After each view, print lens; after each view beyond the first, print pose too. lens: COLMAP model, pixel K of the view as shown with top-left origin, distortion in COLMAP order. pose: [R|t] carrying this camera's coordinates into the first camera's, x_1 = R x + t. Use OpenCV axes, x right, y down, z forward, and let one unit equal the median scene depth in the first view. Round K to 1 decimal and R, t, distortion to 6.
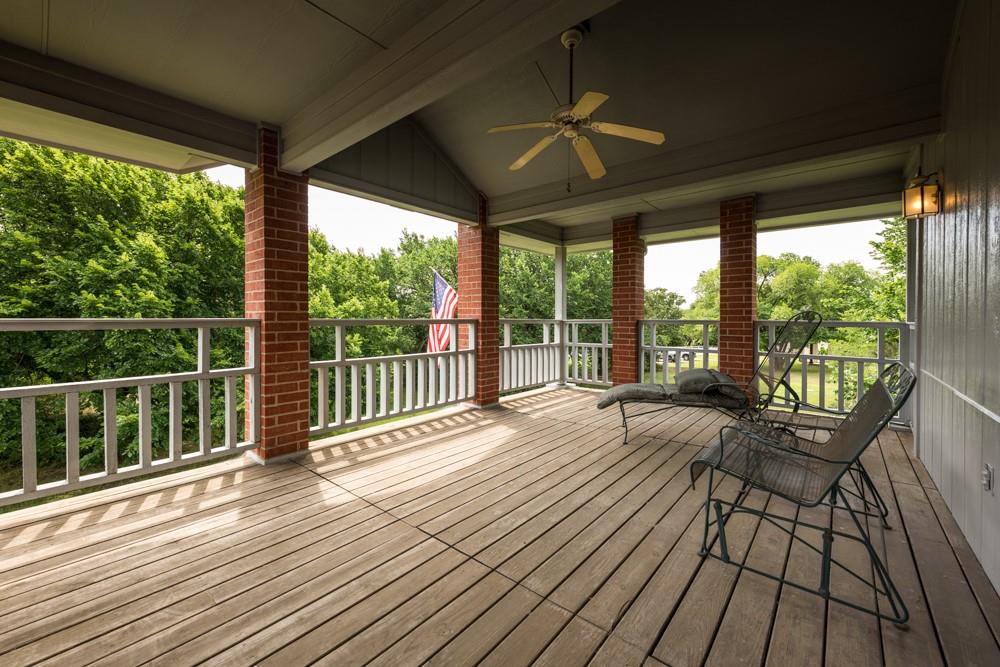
lens RADIAL K [[396.7, 0, 501.4], [0, 396.7, 323.5], [0, 0, 1]] dist [0.000834, -0.000384]
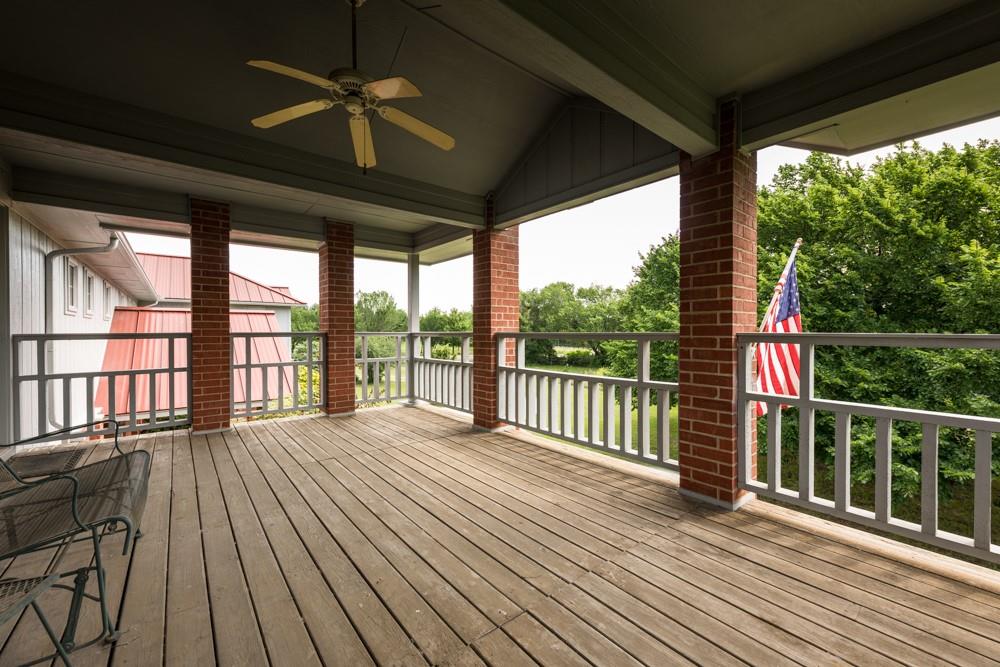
lens RADIAL K [[396.7, 0, 501.0], [0, 396.7, 333.9], [0, 0, 1]] dist [0.000834, -0.000384]
pose [[-0.180775, 0.005251, -0.983510, 0.907973], [-0.016044, 0.999837, 0.008287, -0.018643], [0.983394, 0.017277, -0.180661, 1.402442]]
